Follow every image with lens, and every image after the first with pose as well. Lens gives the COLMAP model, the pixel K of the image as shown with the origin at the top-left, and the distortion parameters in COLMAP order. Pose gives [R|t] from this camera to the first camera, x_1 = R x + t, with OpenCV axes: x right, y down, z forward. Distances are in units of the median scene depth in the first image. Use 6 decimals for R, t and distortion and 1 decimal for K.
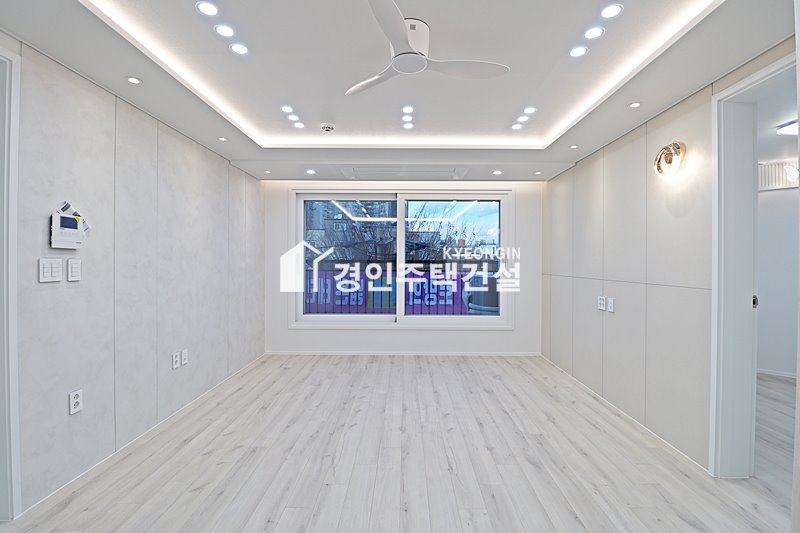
lens RADIAL K [[368.4, 0, 401.1], [0, 368.4, 264.5], [0, 0, 1]] dist [-0.004253, -0.011583]
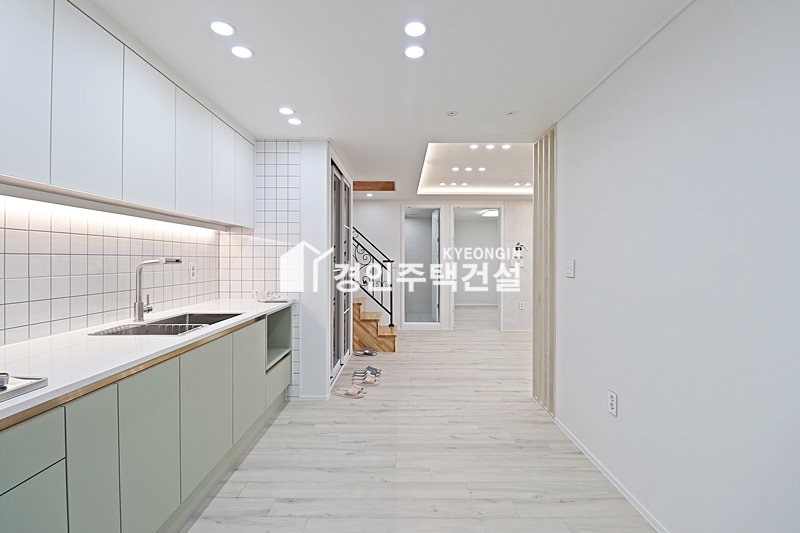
lens RADIAL K [[368.4, 0, 398.3], [0, 368.4, 259.2], [0, 0, 1]] dist [-0.004253, -0.011583]
pose [[-0.002494, -0.006540, -0.999976, 1.603104], [-0.008909, 0.999939, -0.006517, 0.008152], [0.999957, 0.008892, -0.002552, -0.036637]]
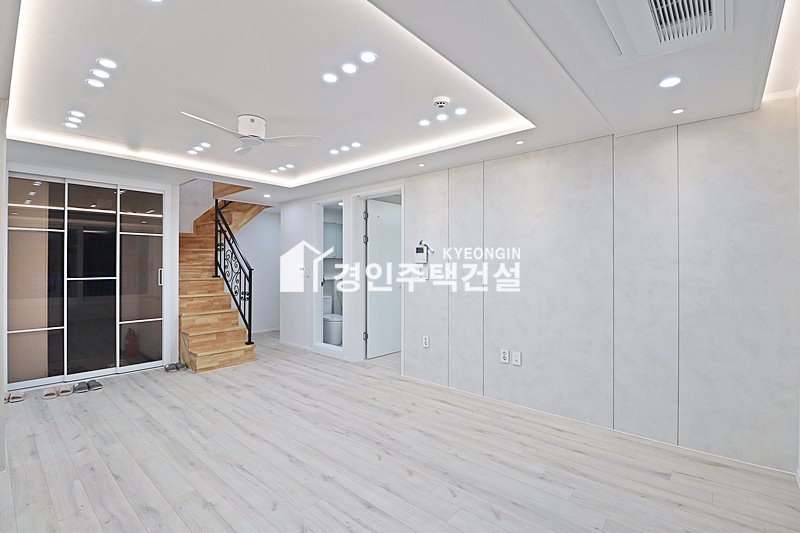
lens RADIAL K [[368.4, 0, 404.3], [0, 368.4, 265.2], [0, 0, 1]] dist [-0.004253, -0.011583]
pose [[-0.645329, -0.005919, -0.763882, 0.487226], [-0.010510, 0.999944, 0.001131, -0.022348], [0.763832, 0.008759, -0.645355, 1.551945]]
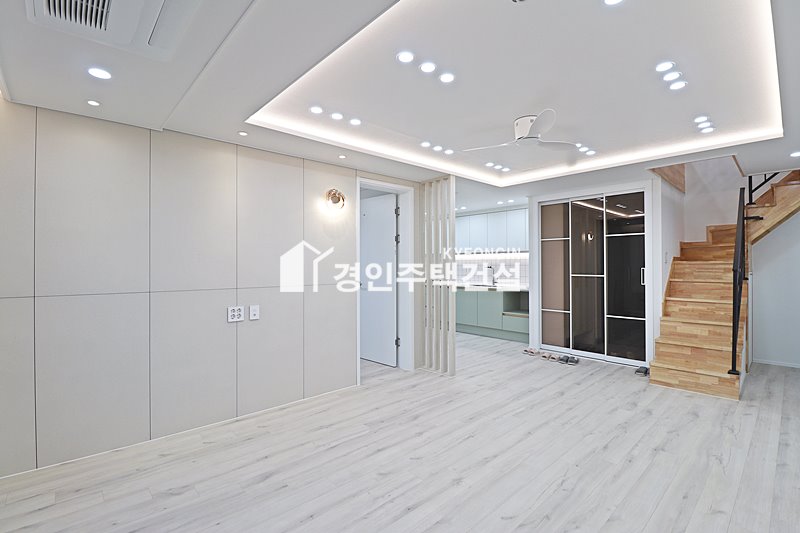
lens RADIAL K [[368.4, 0, 401.1], [0, 368.4, 262.5], [0, 0, 1]] dist [-0.004253, -0.011583]
pose [[-0.684026, 0.002521, 0.729454, -0.466806], [0.006481, 0.999976, 0.002621, -0.027855], [-0.729429, 0.006520, -0.684025, 1.538203]]
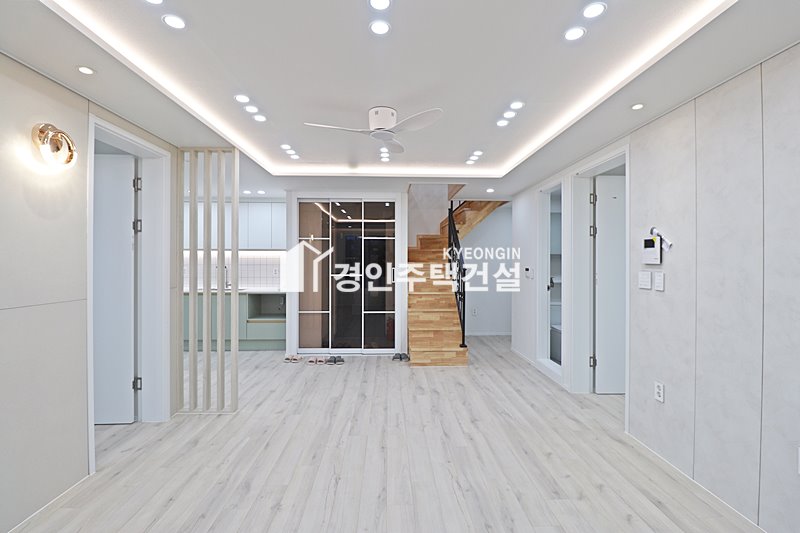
lens RADIAL K [[368.4, 0, 404.6], [0, 368.4, 262.6], [0, 0, 1]] dist [-0.004253, -0.011583]
pose [[-0.998396, -0.006164, -0.056283, 0.008706], [-0.006694, 0.999935, 0.009236, -0.037016], [0.056223, 0.009598, -0.998372, 1.533136]]
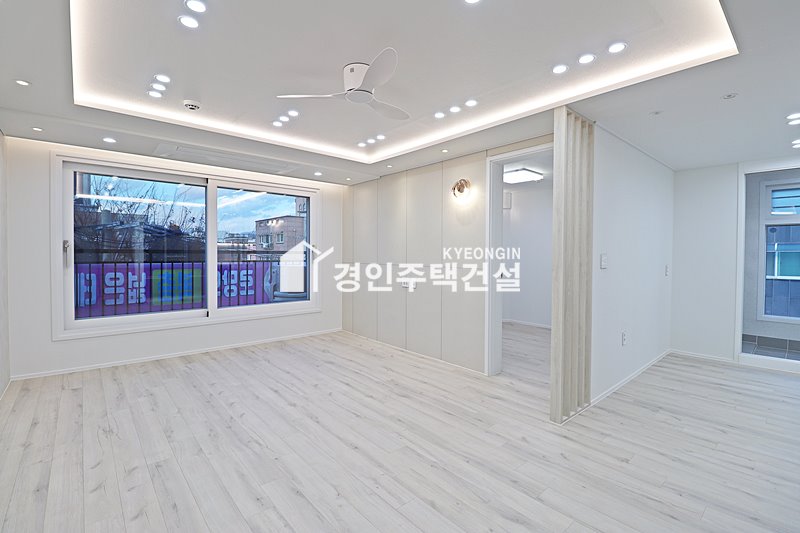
lens RADIAL K [[368.4, 0, 402.4], [0, 368.4, 258.9], [0, 0, 1]] dist [-0.004253, -0.011583]
pose [[0.745728, -0.010181, 0.666172, -0.452061], [0.001187, 0.999902, 0.013953, -0.002732], [-0.666249, -0.009614, 0.745667, -0.034804]]
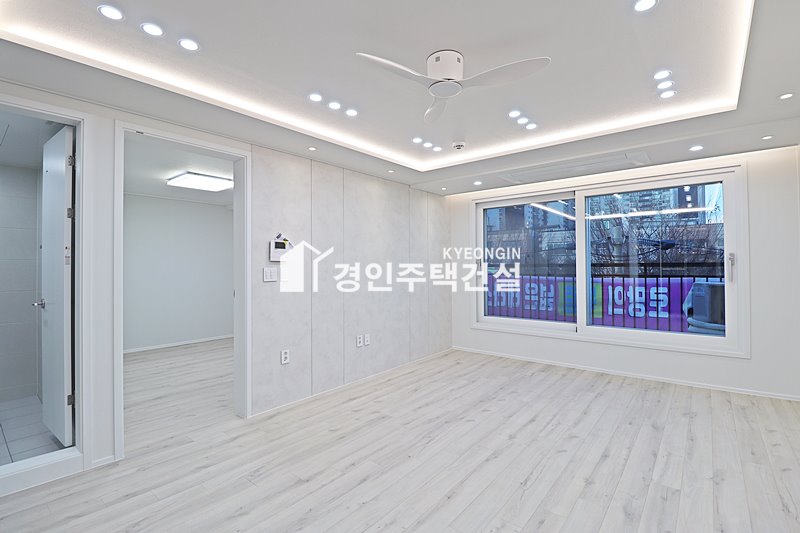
lens RADIAL K [[368.4, 0, 403.4], [0, 368.4, 261.7], [0, 0, 1]] dist [-0.004253, -0.011583]
pose [[0.780170, -0.016781, -0.625343, 0.379511], [0.006699, 0.999807, -0.018473, -0.005165], [0.625532, 0.010223, 0.780131, 0.038934]]
